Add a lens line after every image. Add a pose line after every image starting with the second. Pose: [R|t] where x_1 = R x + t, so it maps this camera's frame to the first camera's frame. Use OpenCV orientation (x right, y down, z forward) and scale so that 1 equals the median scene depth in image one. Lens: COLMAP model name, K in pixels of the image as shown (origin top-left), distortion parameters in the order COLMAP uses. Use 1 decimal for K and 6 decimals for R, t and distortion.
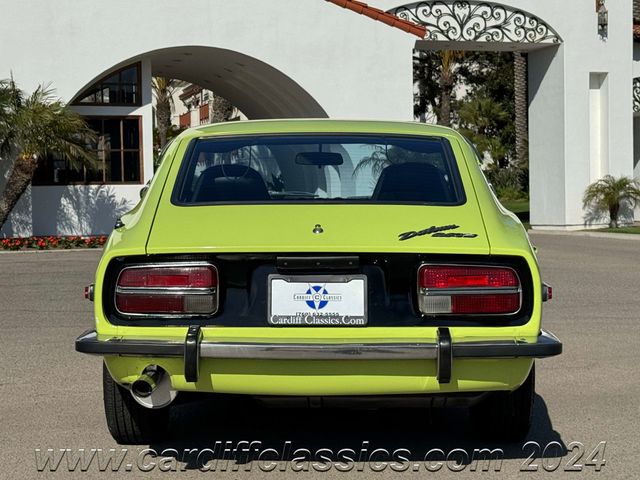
lens RADIAL K [[1184.8, 0, 320.0], [0, 1184.8, 240.0], [0, 0, 1]] dist [0.150981, -0.111288]
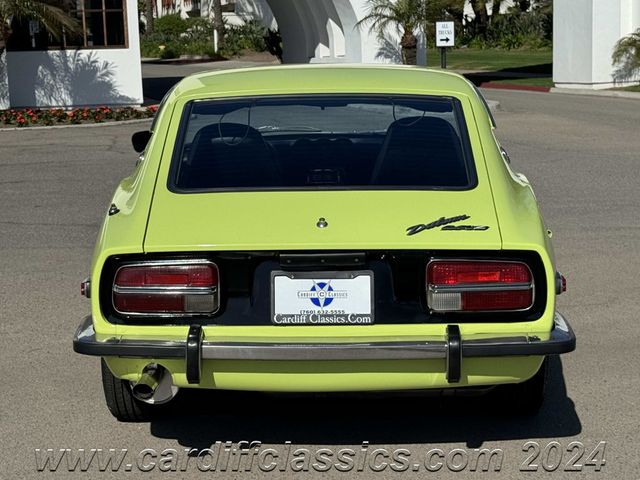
lens RADIAL K [[1290.7, 0, 320.0], [0, 1290.7, 240.0], [0, 0, 1]] dist [0.136710, 0.374641]
pose [[0.999936, -0.010751, -0.003516, 0.000120], [0.011096, 0.992697, 0.120124, -0.121272], [0.002199, -0.120156, 0.992753, -0.036268]]
